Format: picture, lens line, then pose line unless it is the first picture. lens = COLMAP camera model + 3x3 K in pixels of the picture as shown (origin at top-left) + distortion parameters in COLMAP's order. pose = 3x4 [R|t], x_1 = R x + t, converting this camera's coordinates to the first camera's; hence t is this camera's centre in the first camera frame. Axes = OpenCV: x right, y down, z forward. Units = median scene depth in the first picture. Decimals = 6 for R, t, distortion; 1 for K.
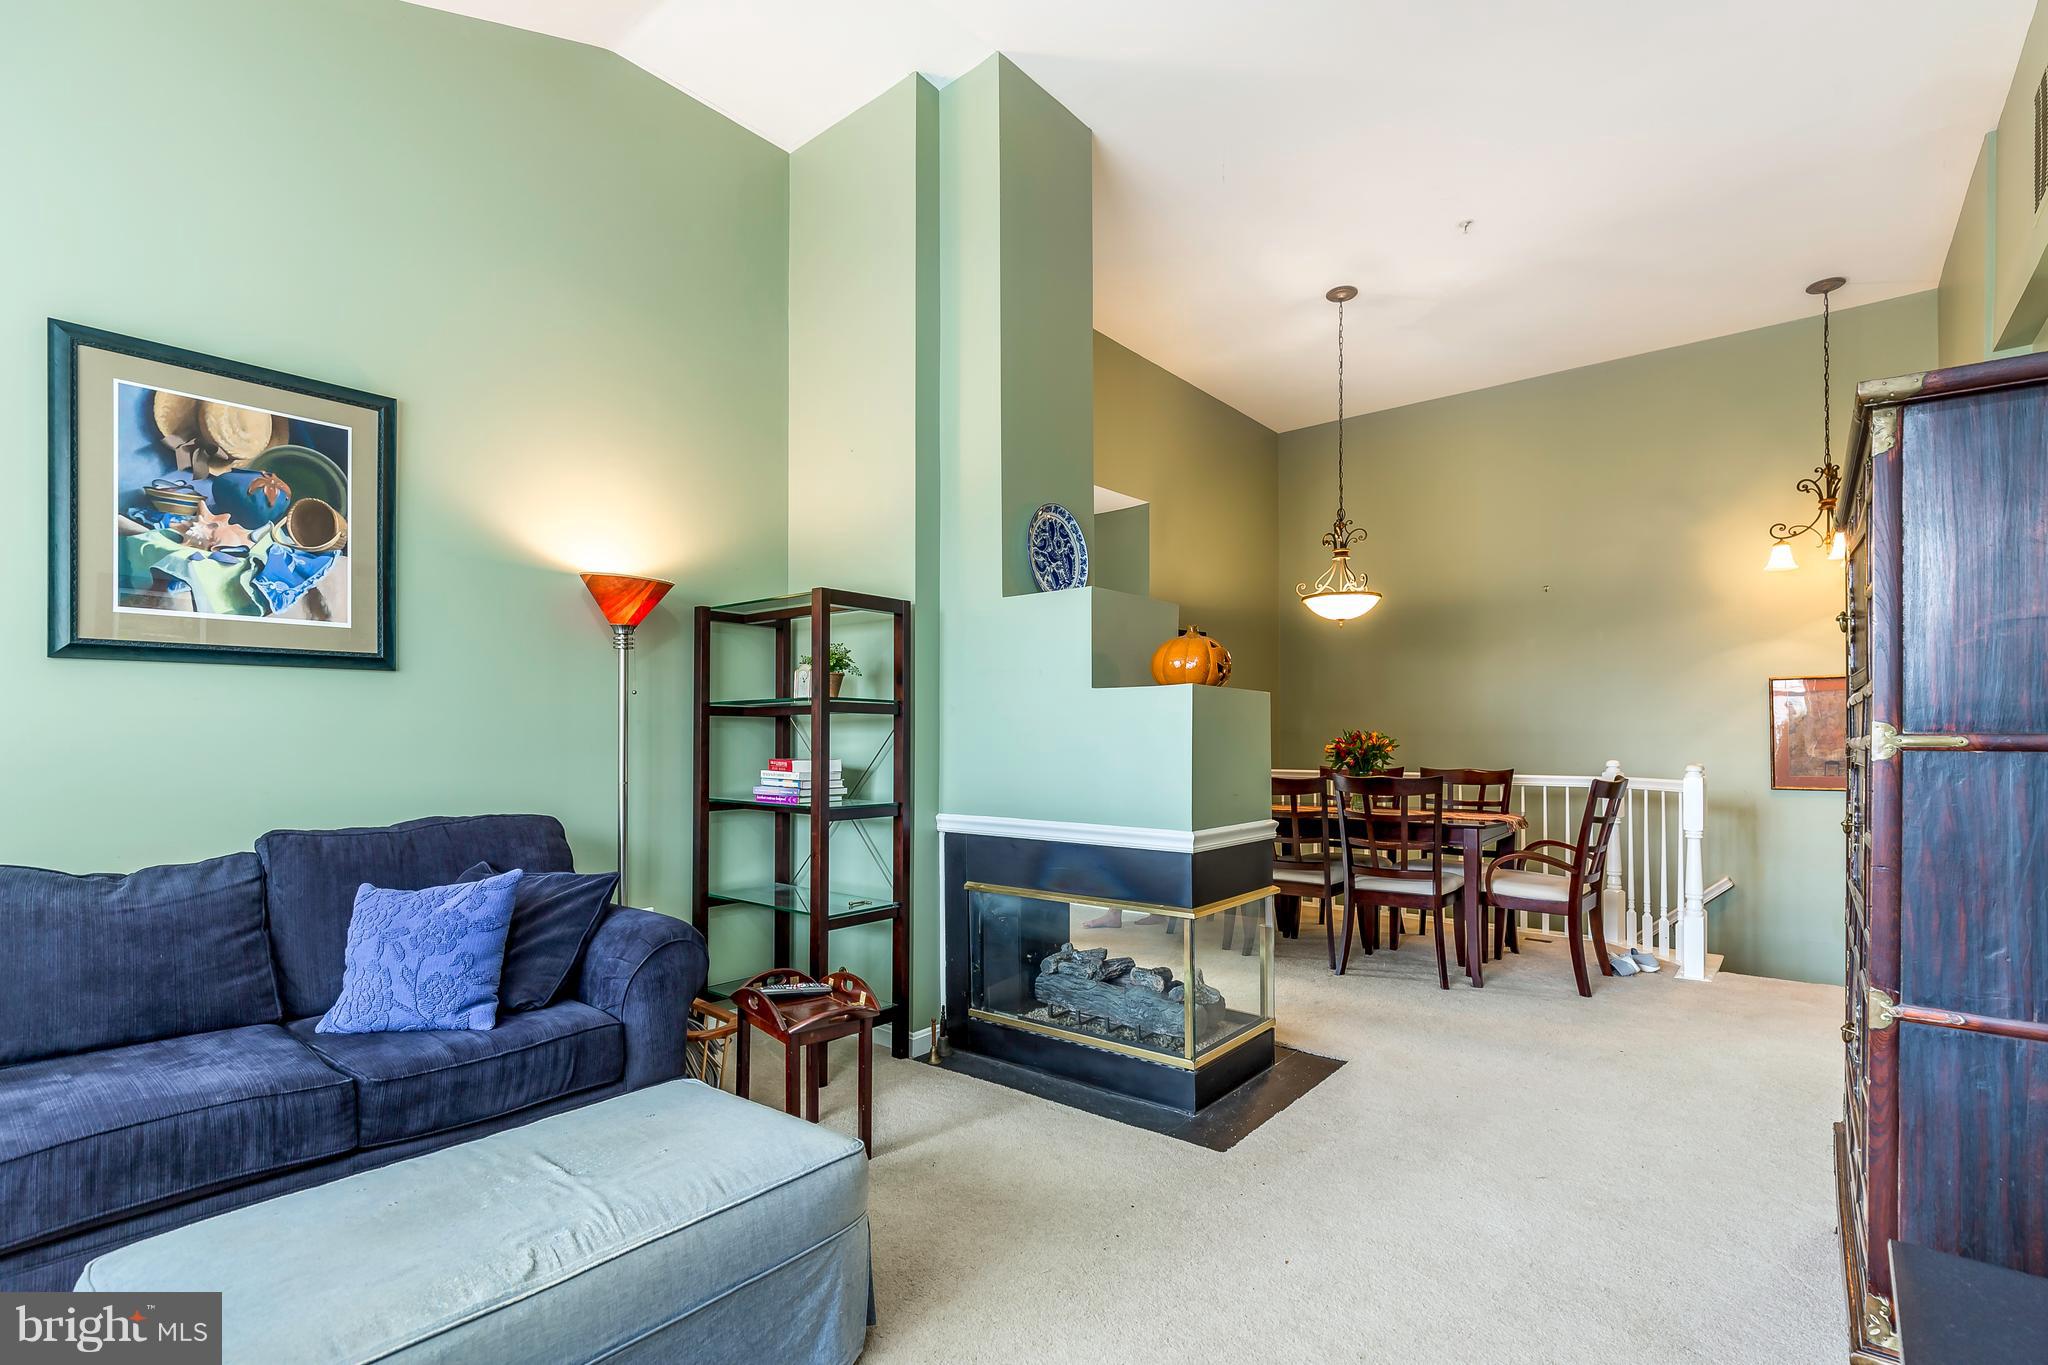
lens RADIAL K [[941.3, 0, 1026.8], [0, 941.3, 715.4], [0, 0, 1]] dist [0.015110, -0.003224]
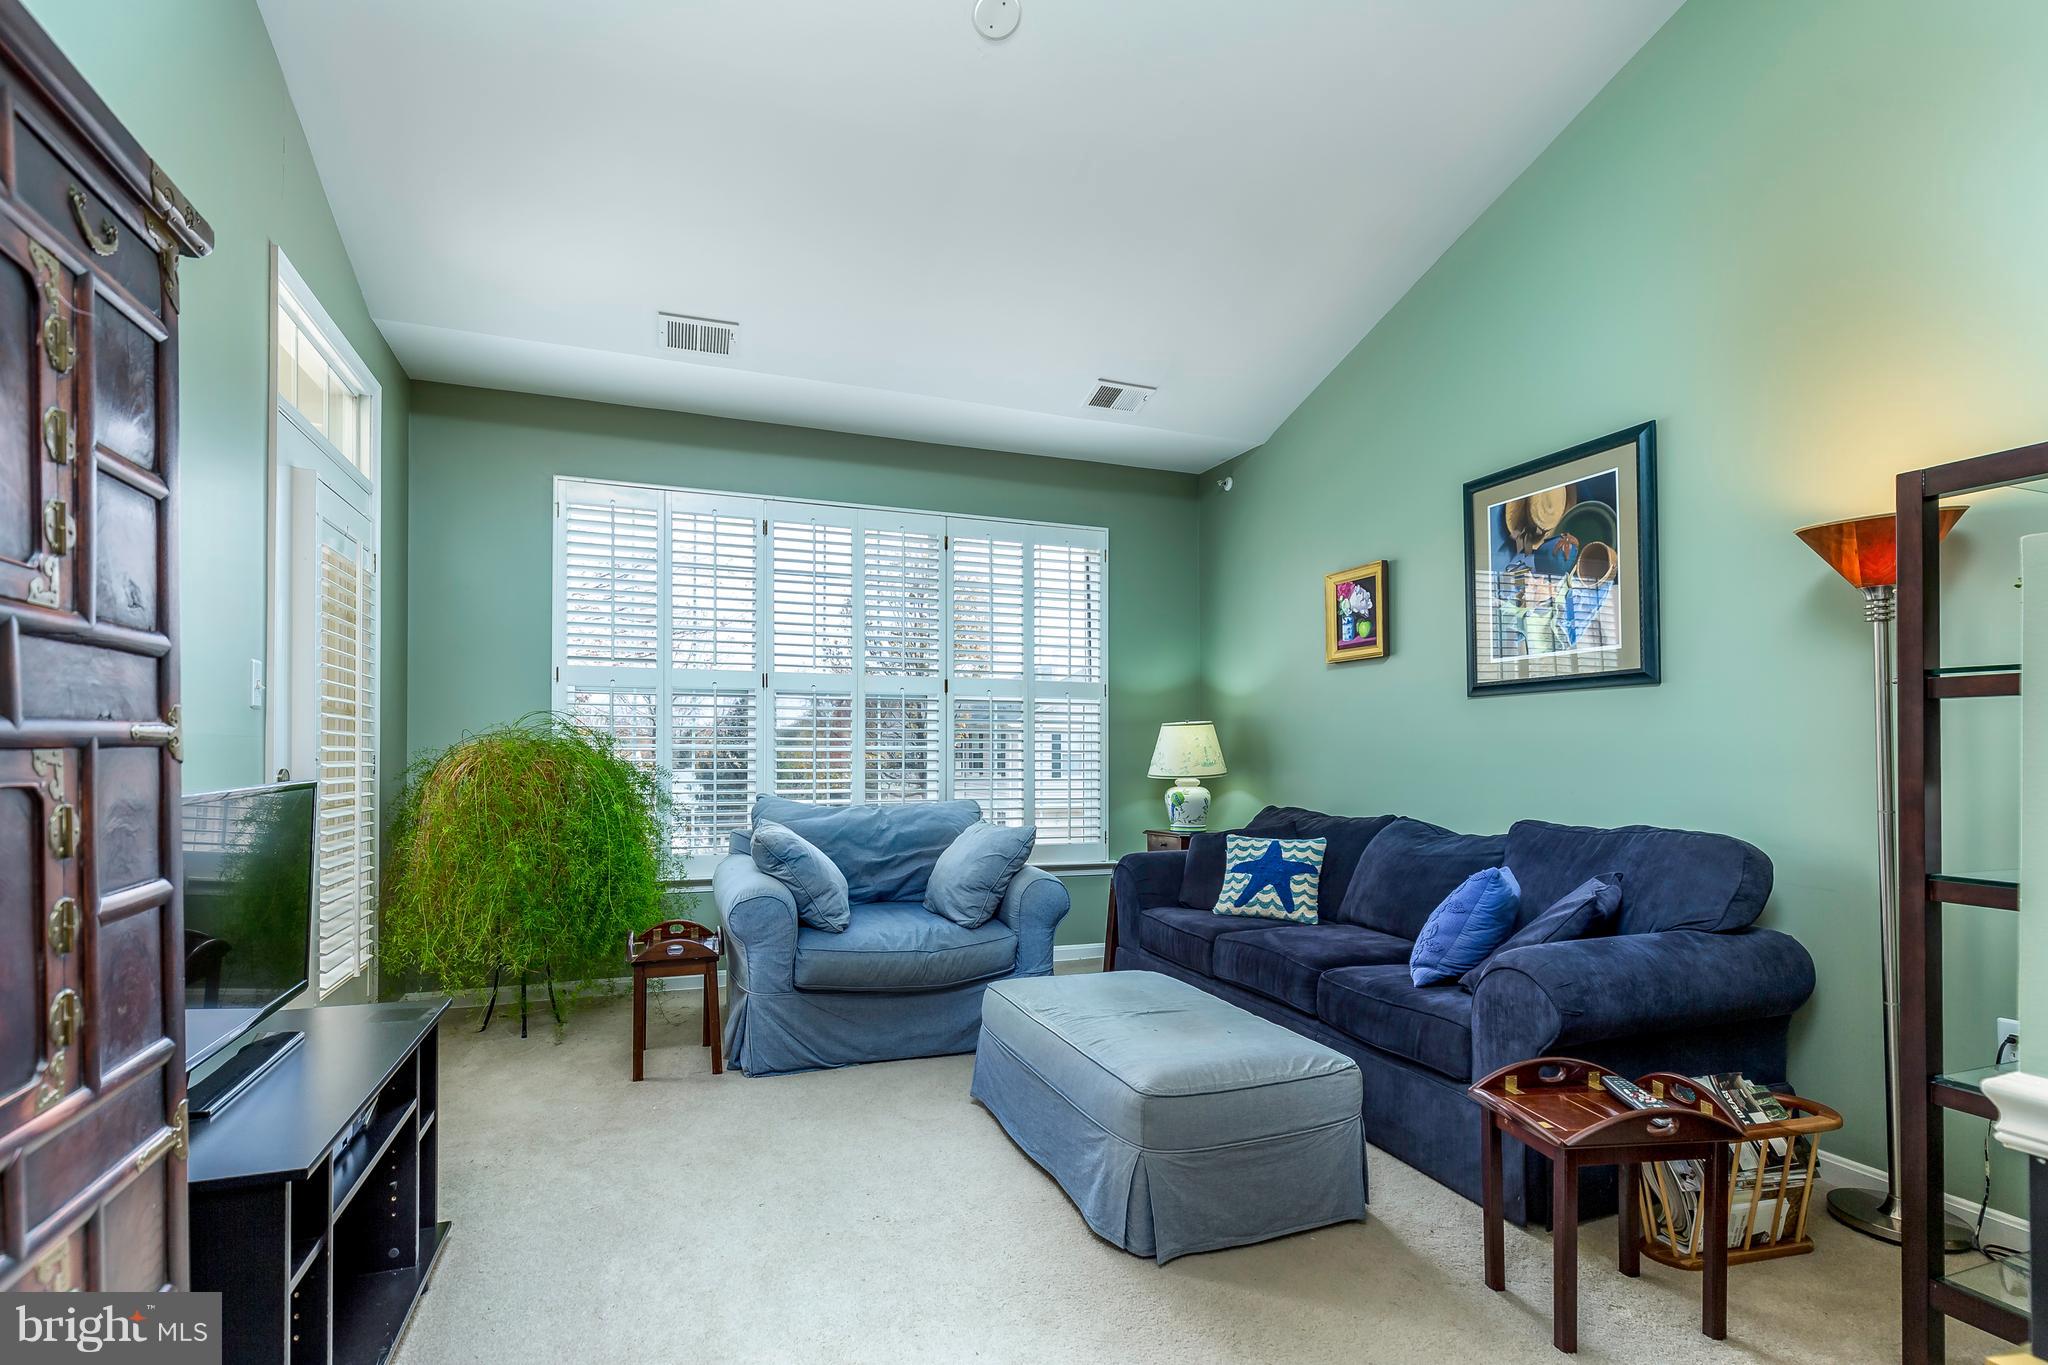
lens RADIAL K [[941.3, 0, 1032.1], [0, 941.3, 744.9], [0, 0, 1]] dist [0.015110, -0.003224]
pose [[-0.472541, -0.006641, -0.881284, 0.605381], [0.011338, 0.999843, -0.013614, 0.028307], [0.881236, -0.016425, -0.472392, 0.954614]]
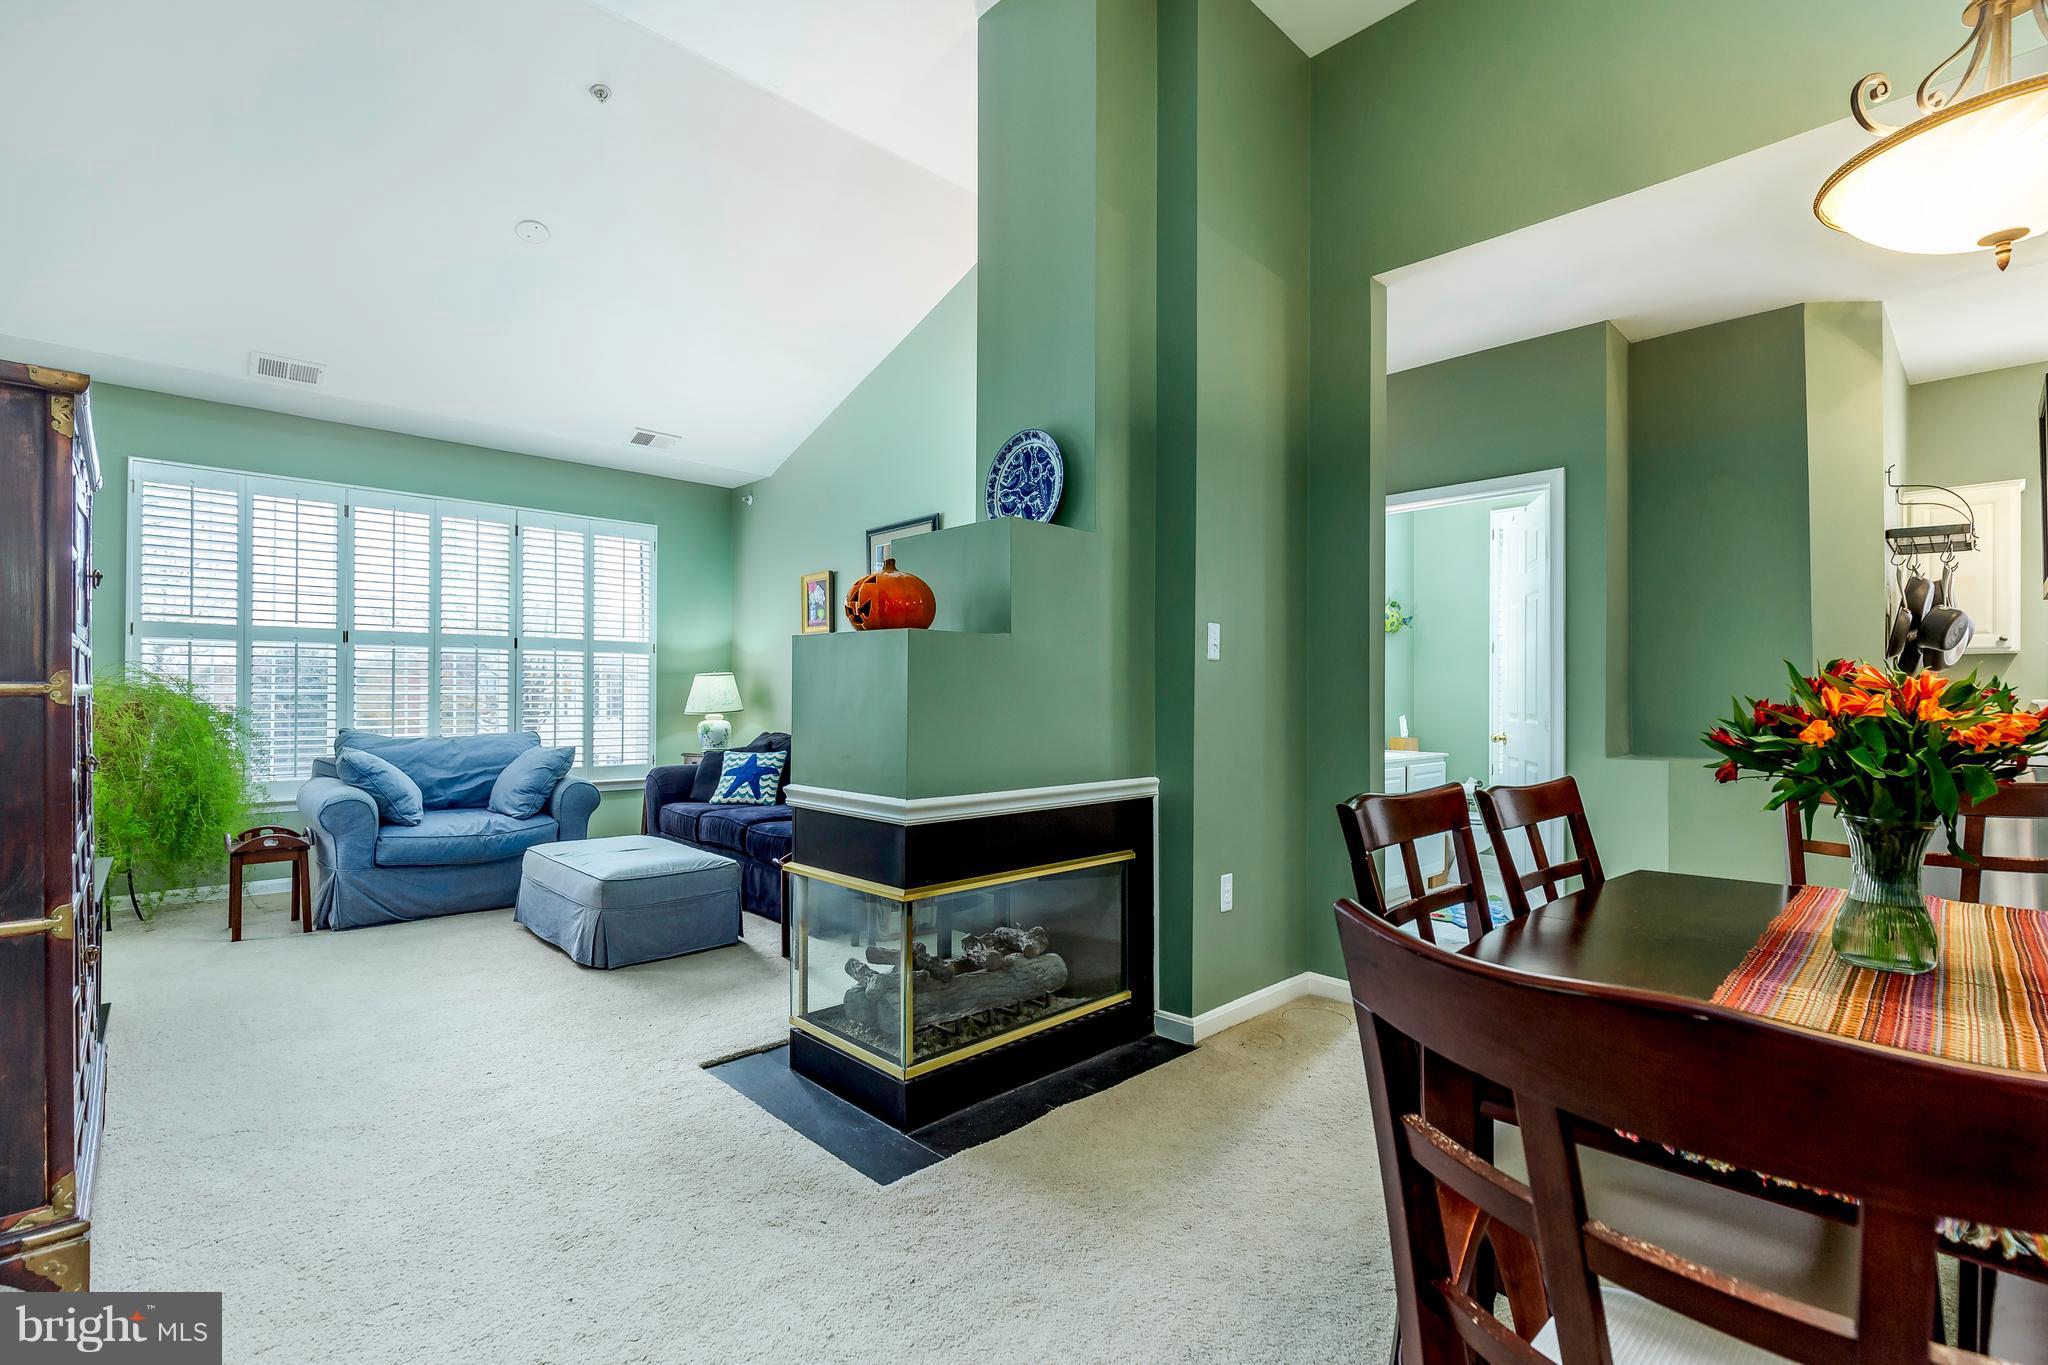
lens RADIAL K [[941.3, 0, 1025.6], [0, 941.3, 685.1], [0, 0, 1]] dist [0.015110, -0.003224]
pose [[-0.132421, -0.010304, -0.991140, 1.239669], [0.014525, 0.999818, -0.012335, 0.037174], [0.991087, -0.016030, -0.132248, 1.516871]]
